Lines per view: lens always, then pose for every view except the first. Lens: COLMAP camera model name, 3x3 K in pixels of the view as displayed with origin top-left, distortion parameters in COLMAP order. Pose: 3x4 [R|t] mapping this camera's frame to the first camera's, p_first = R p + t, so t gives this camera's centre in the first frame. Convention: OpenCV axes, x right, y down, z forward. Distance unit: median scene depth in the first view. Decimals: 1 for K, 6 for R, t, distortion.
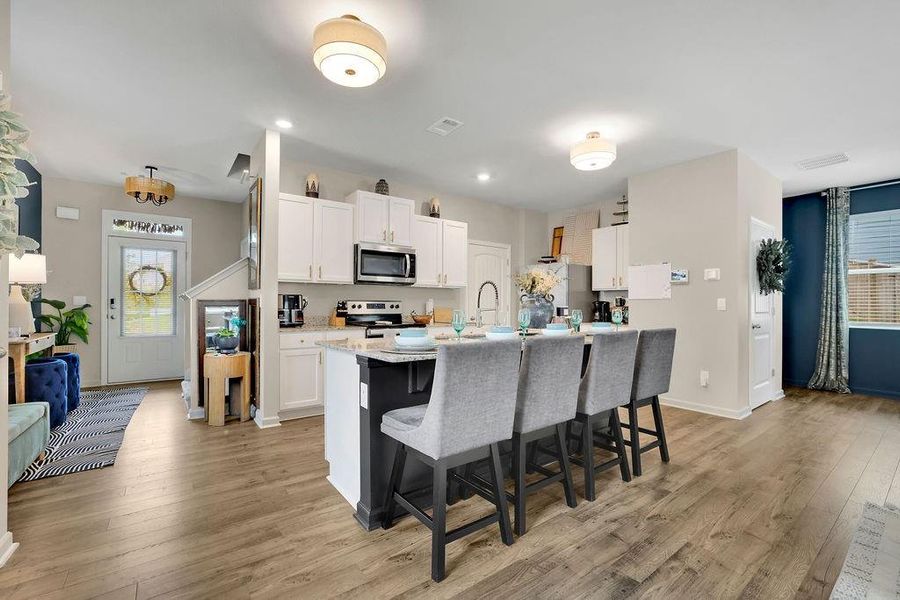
lens RADIAL K [[387.5, 0, 448.4], [0, 387.5, 306.8], [0, 0, 1]] dist [-0.044015, 0.014001]
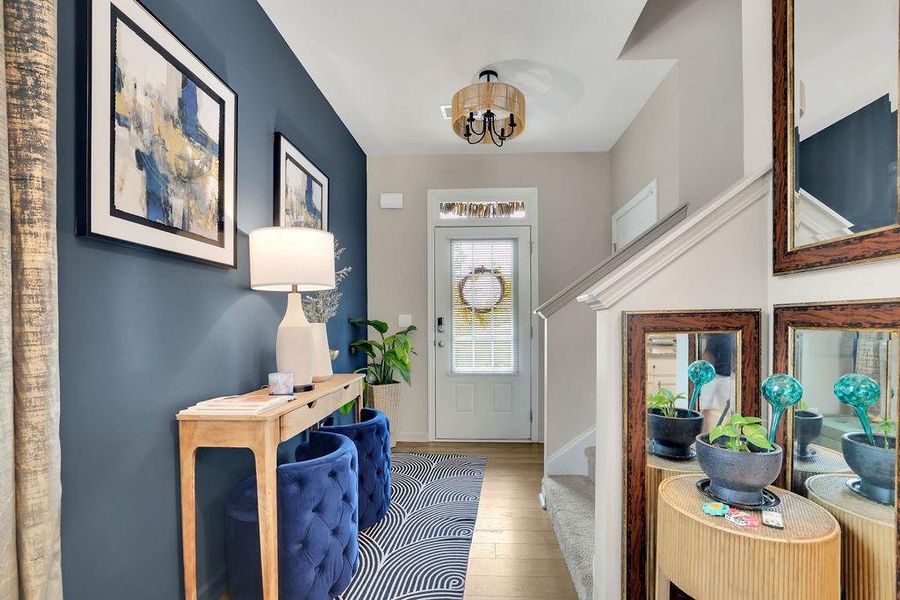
lens RADIAL K [[387.5, 0, 448.4], [0, 387.5, 306.8], [0, 0, 1]] dist [-0.044015, 0.014001]
pose [[0.746356, -0.036384, -0.664552, -0.408190], [0.004607, 0.998763, -0.049509, -0.006312], [0.665531, 0.033890, 0.745600, 0.482409]]
